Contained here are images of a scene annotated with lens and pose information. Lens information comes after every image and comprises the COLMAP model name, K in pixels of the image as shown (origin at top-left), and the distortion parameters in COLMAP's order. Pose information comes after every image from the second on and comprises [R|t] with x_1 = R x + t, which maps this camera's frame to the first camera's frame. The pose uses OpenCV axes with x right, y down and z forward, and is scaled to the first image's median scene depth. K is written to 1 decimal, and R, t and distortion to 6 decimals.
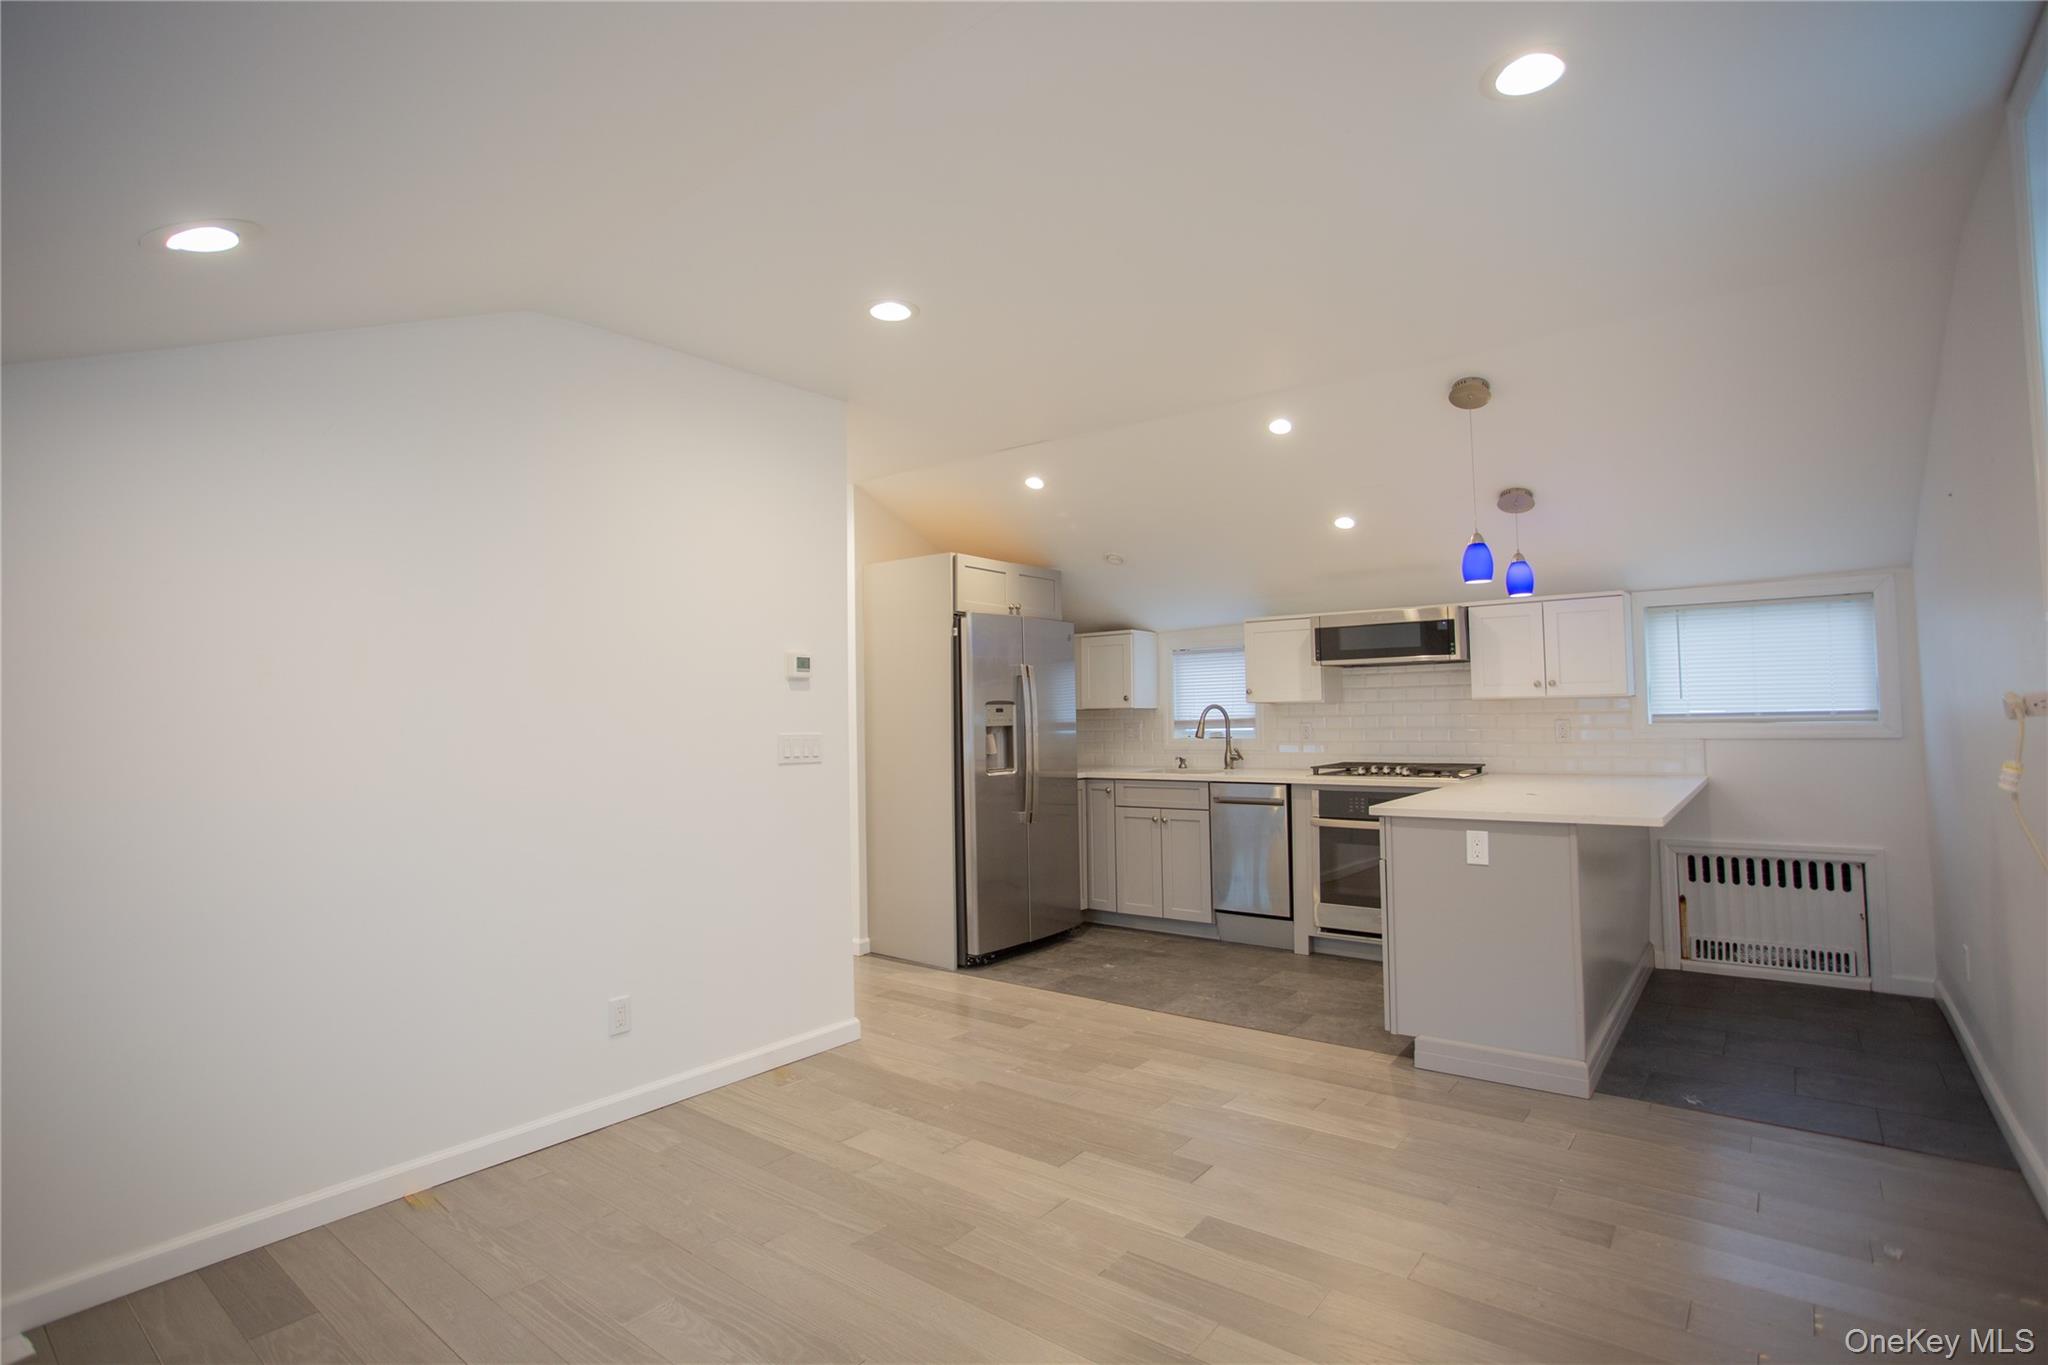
lens RADIAL K [[1000.5, 0, 1014.6], [0, 1000.5, 674.9], [0, 0, 1]] dist [-0.071933, 0.033106]
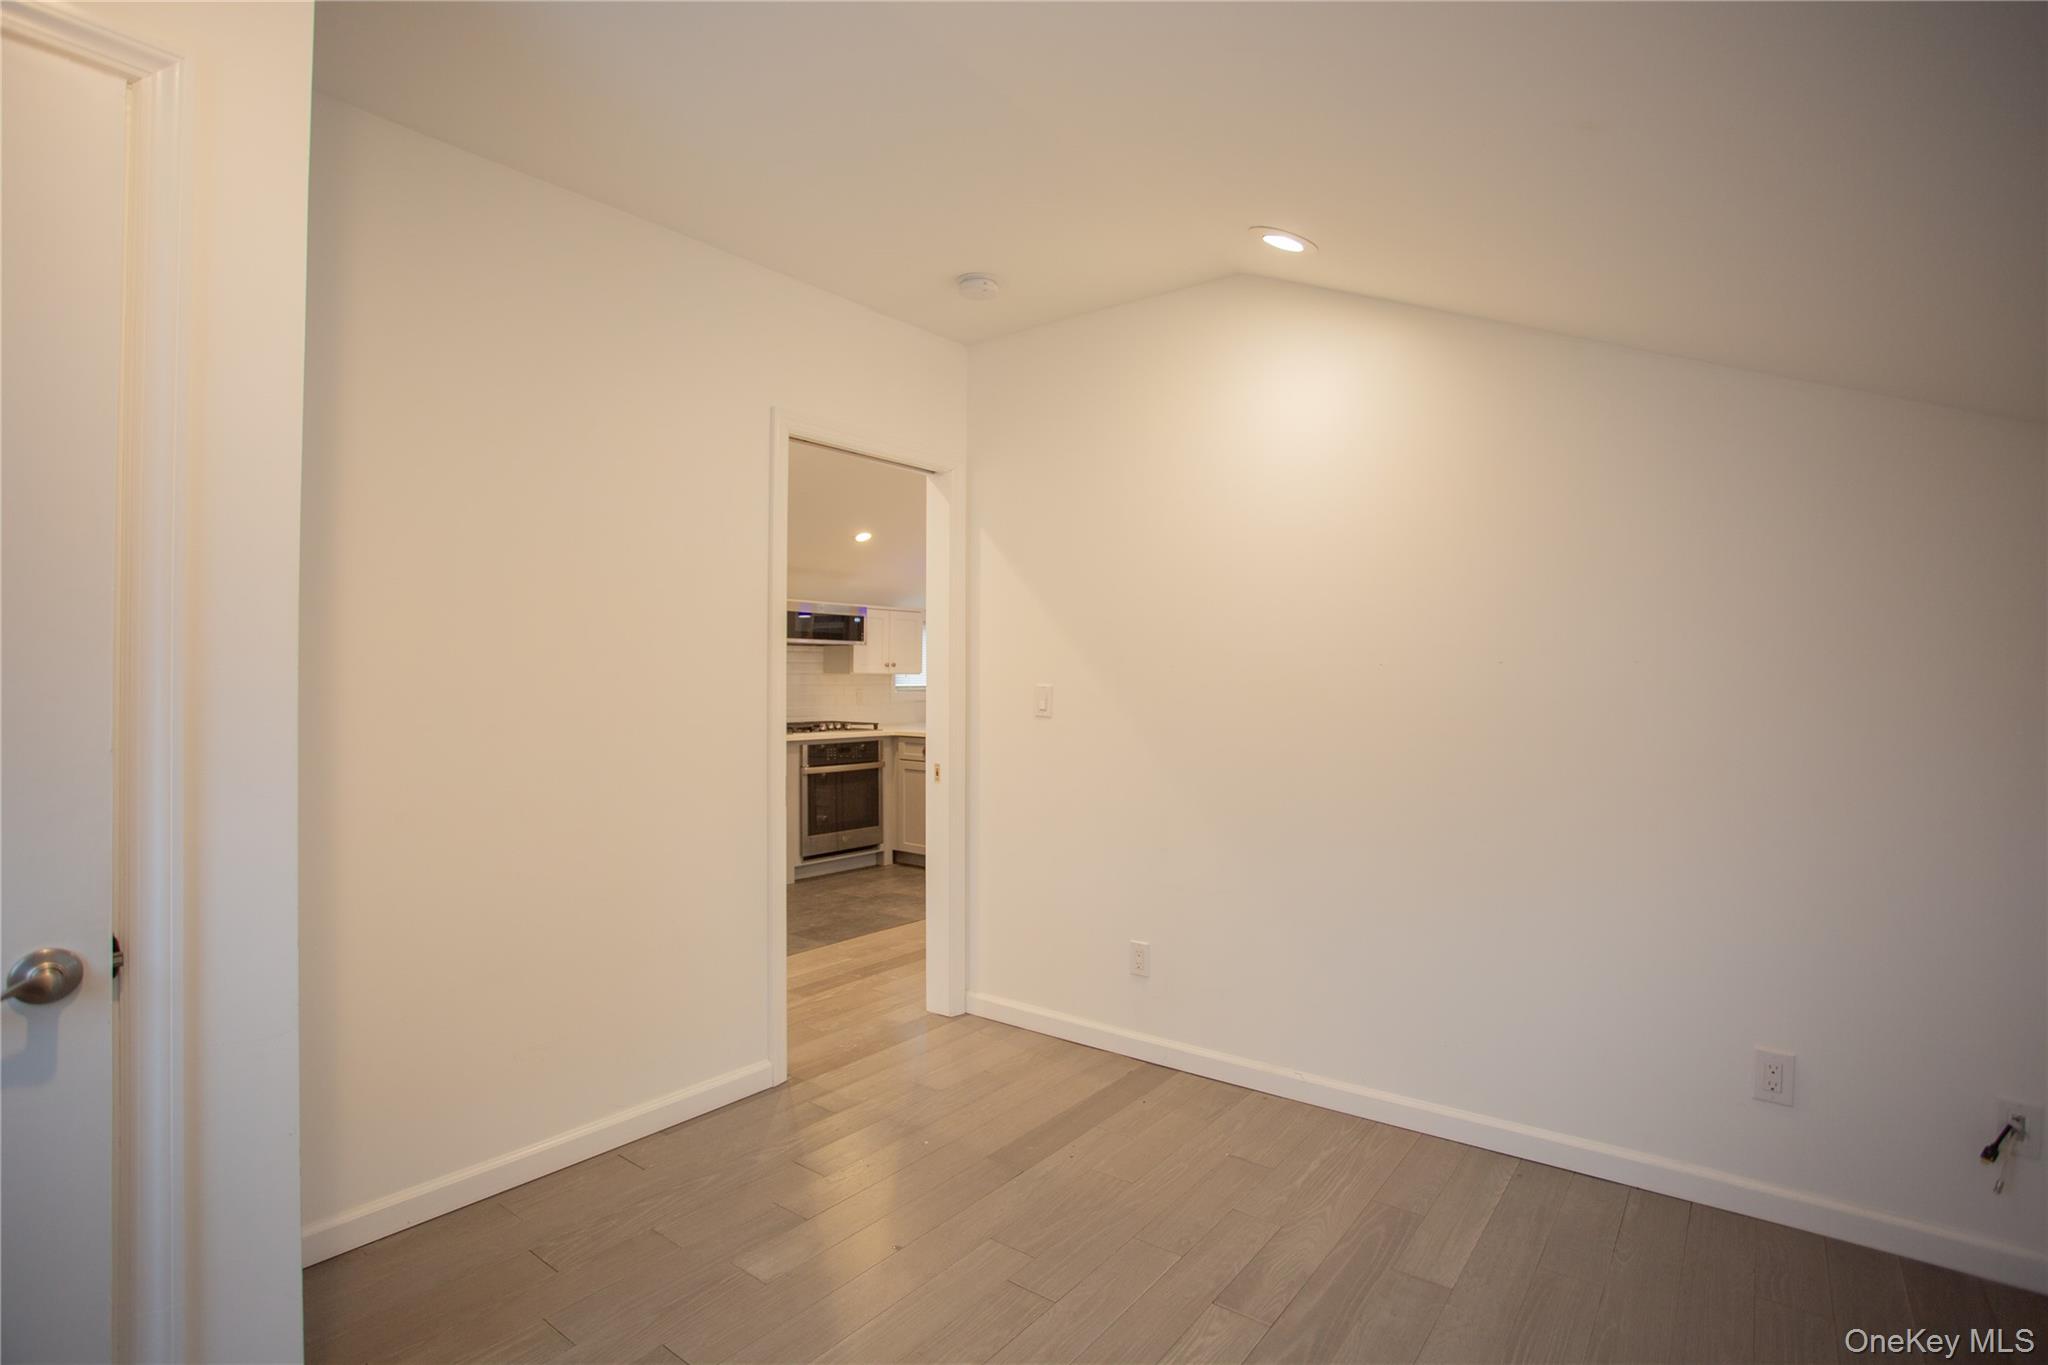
lens RADIAL K [[1000.5, 0, 1014.6], [0, 1000.5, 674.9], [0, 0, 1]] dist [-0.071933, 0.033106]
pose [[-0.008250, 0.025154, 0.999650, -0.924830], [-0.039916, 0.998879, -0.025464, 0.051573], [-0.999169, -0.040112, -0.007237, 0.758729]]
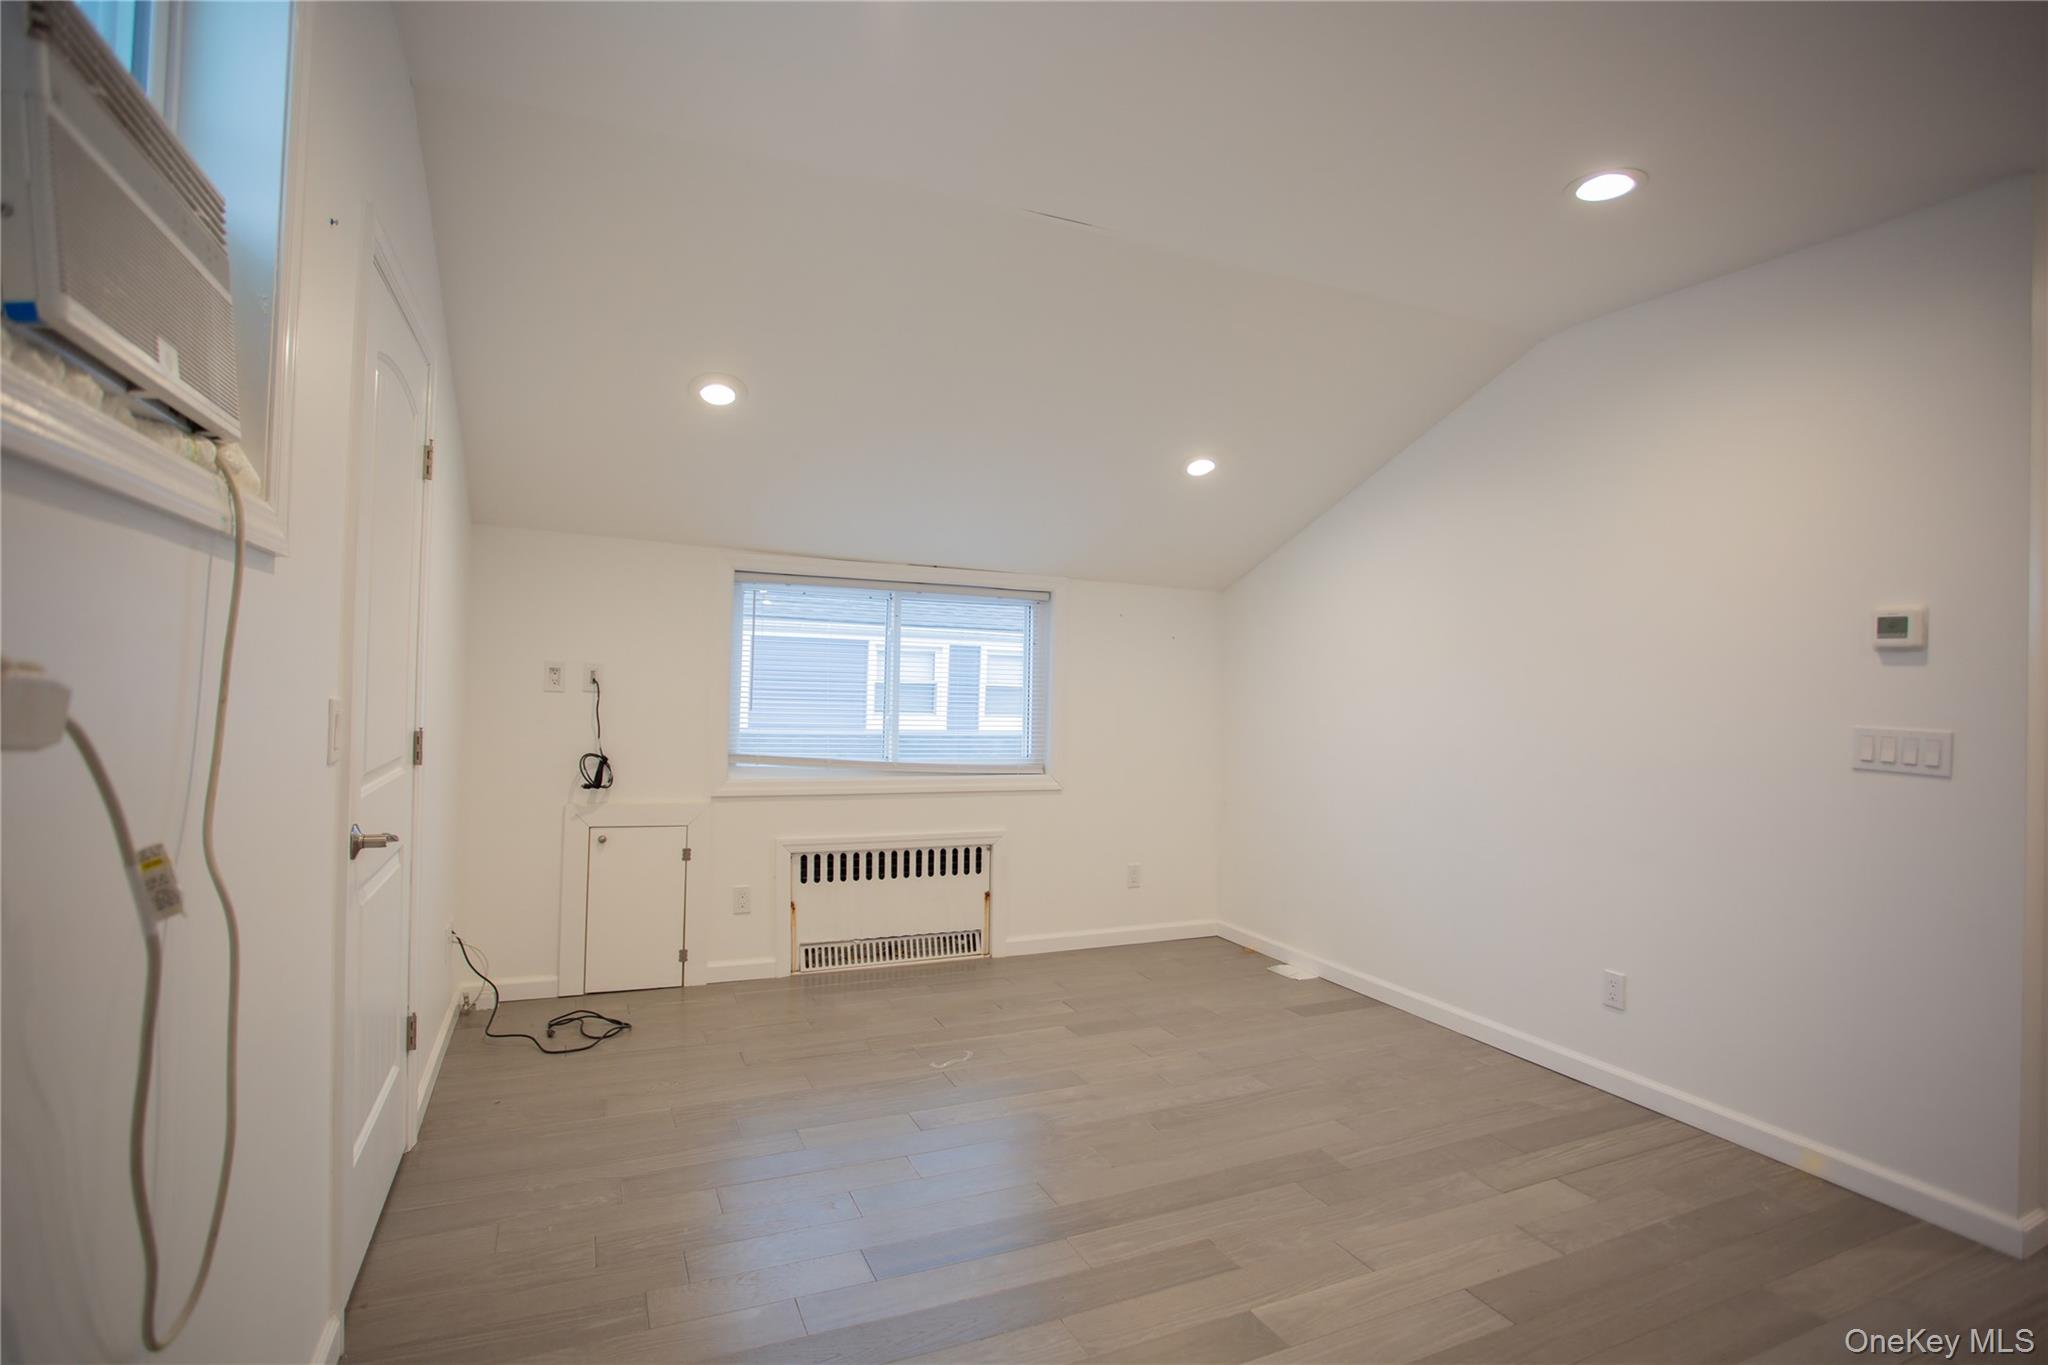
lens RADIAL K [[1000.5, 0, 1014.6], [0, 1000.5, 674.9], [0, 0, 1]] dist [-0.071933, 0.033106]
pose [[-0.461638, 0.002470, -0.887065, 0.485702], [0.018368, 0.999808, -0.006775, 0.011723], [0.886878, -0.019421, -0.461595, 0.582417]]
